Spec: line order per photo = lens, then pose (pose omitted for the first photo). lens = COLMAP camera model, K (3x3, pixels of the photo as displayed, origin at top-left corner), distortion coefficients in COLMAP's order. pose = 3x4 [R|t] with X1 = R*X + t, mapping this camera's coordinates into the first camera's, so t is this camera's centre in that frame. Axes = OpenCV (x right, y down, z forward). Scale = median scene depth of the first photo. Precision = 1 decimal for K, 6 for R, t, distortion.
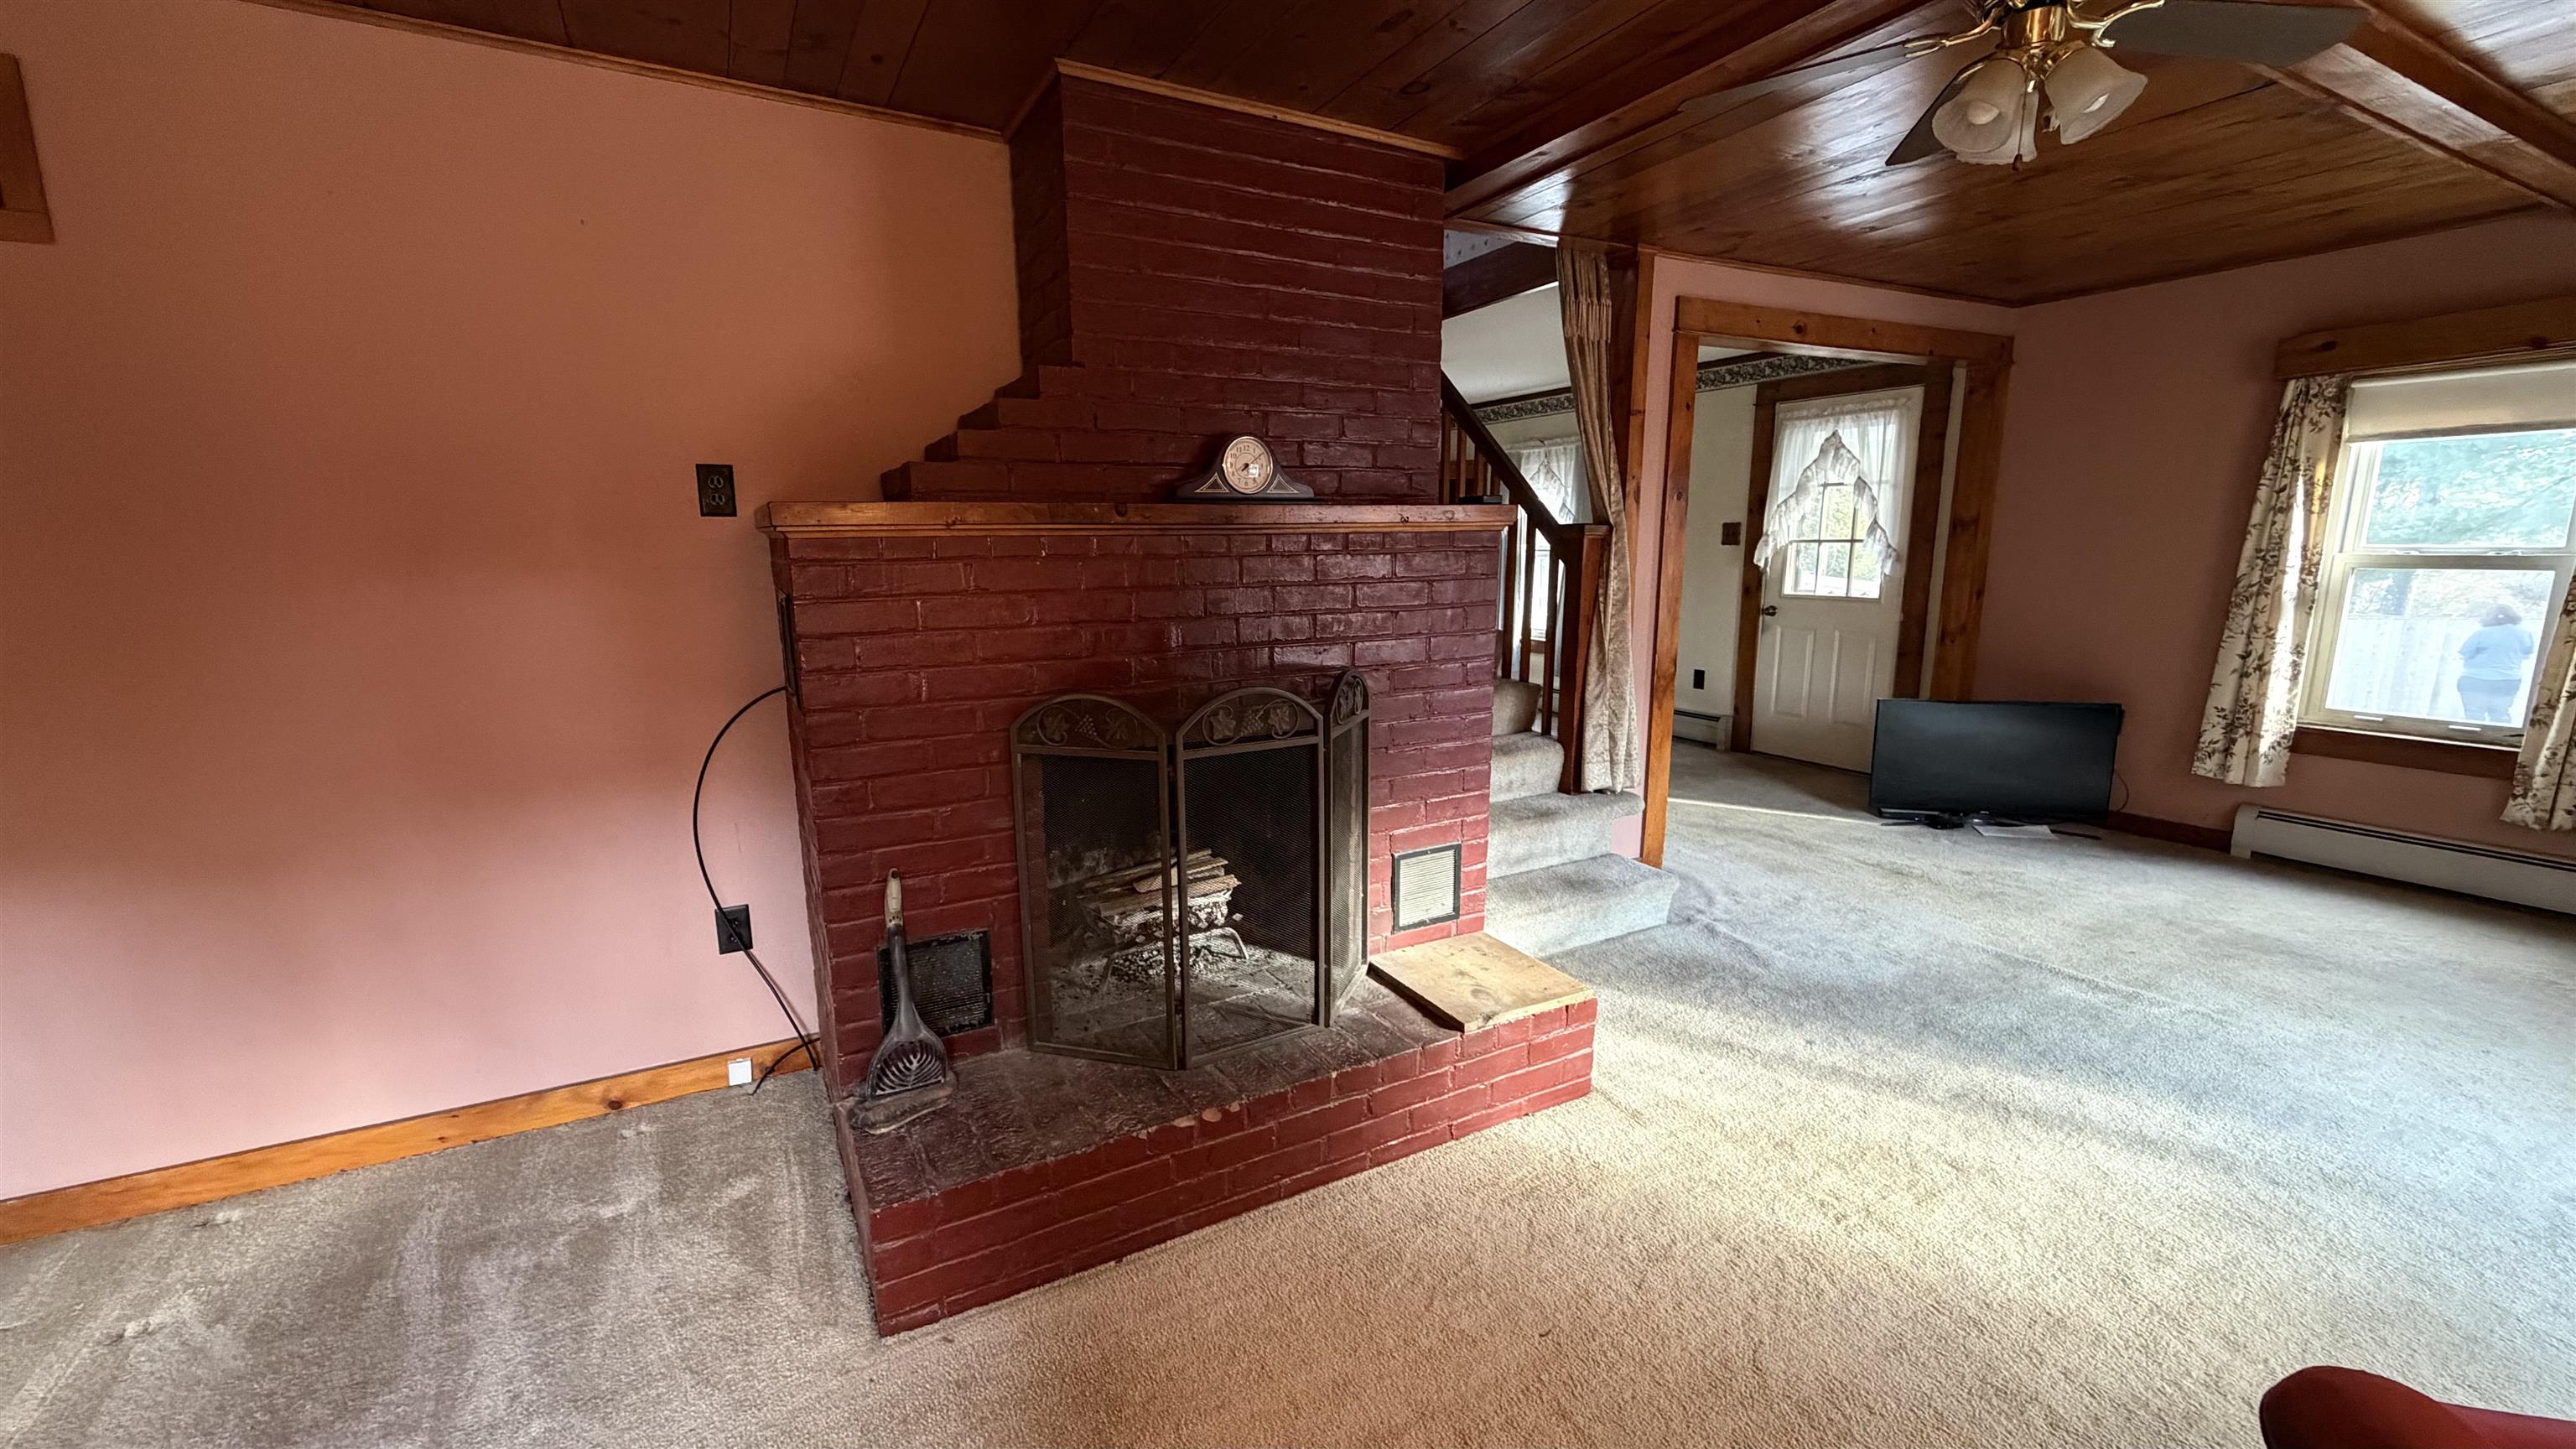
lens RADIAL K [[1021.0, 0, 1282.0], [0, 1021.0, 727.8], [0, 0, 1]] dist [-0.004131, -0.000310]
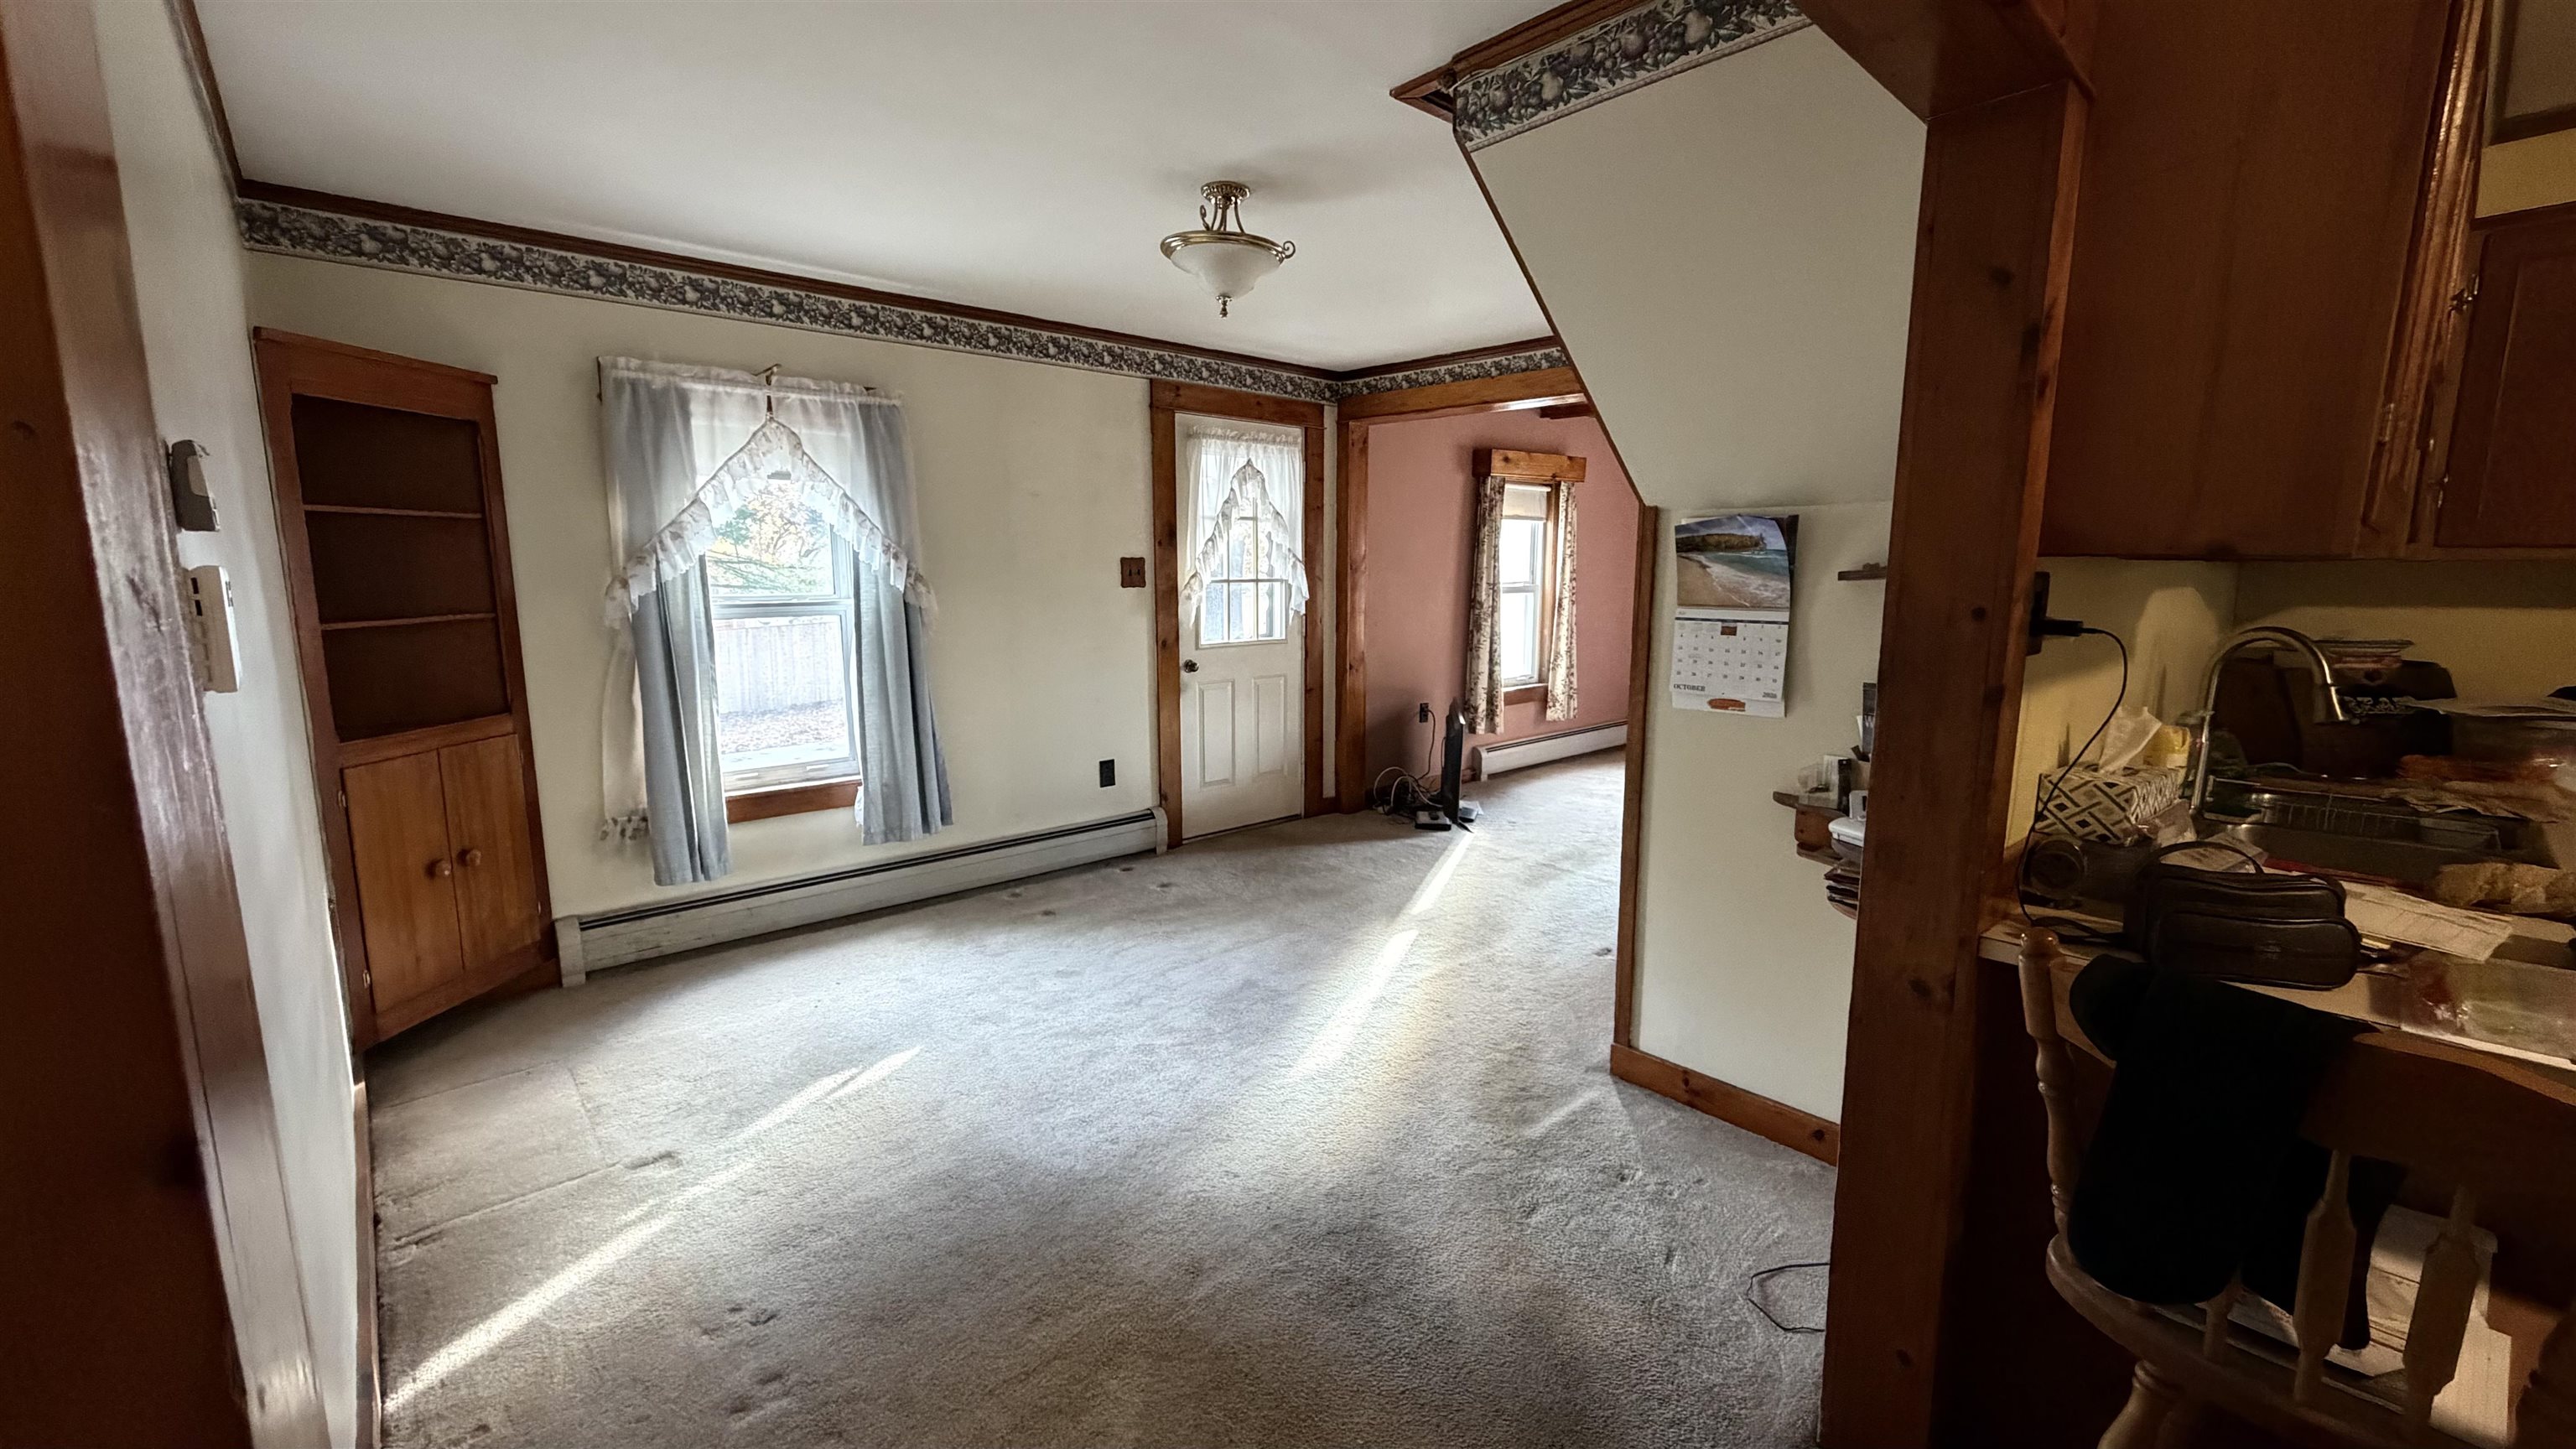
lens RADIAL K [[1021.0, 0, 1271.7], [0, 1021.0, 731.2], [0, 0, 1]] dist [-0.004131, -0.000310]
pose [[-0.224072, -0.142841, 0.964048, -0.331223], [0.182035, 0.965657, 0.185390, -0.203890], [-0.957421, 0.217031, -0.190374, 1.102768]]
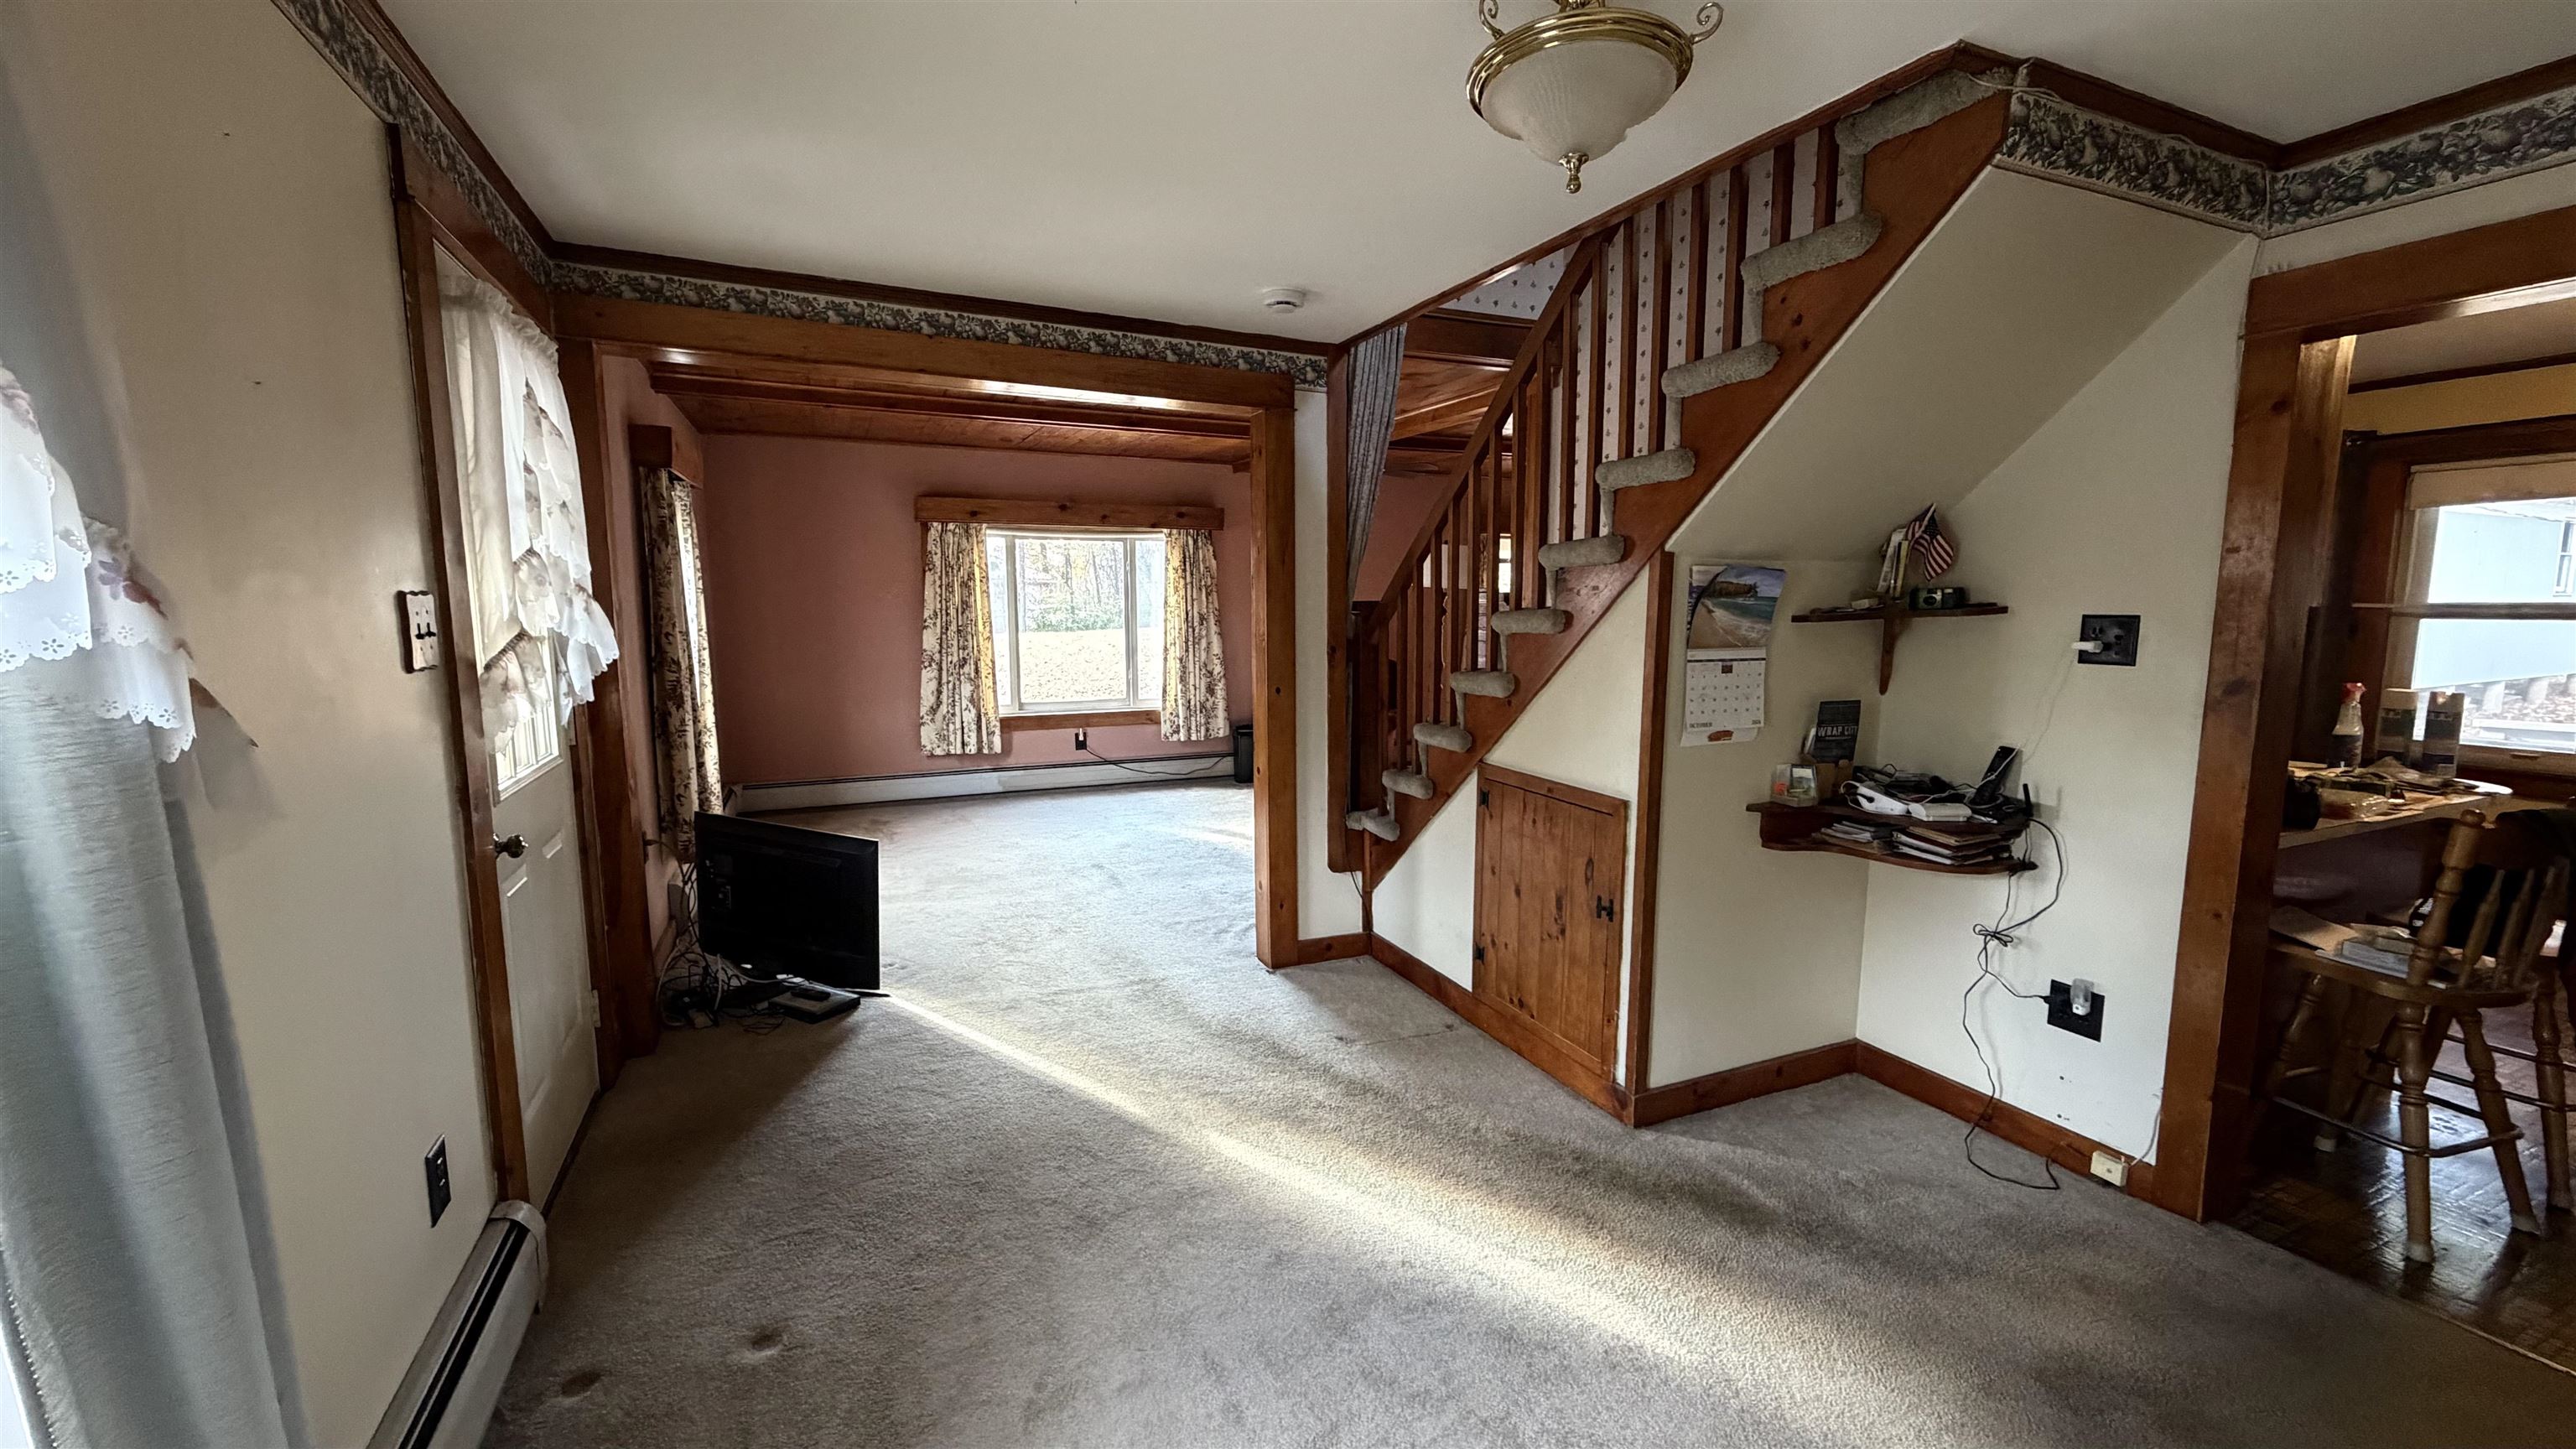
lens RADIAL K [[1021.0, 0, 1278.6], [0, 1021.0, 728.6], [0, 0, 1]] dist [-0.004131, -0.000310]
pose [[-0.996414, -0.000535, 0.084609, 0.194733], [0.024731, 0.954468, 0.297285, -0.248108], [-0.080915, 0.298311, -0.951033, 1.296356]]
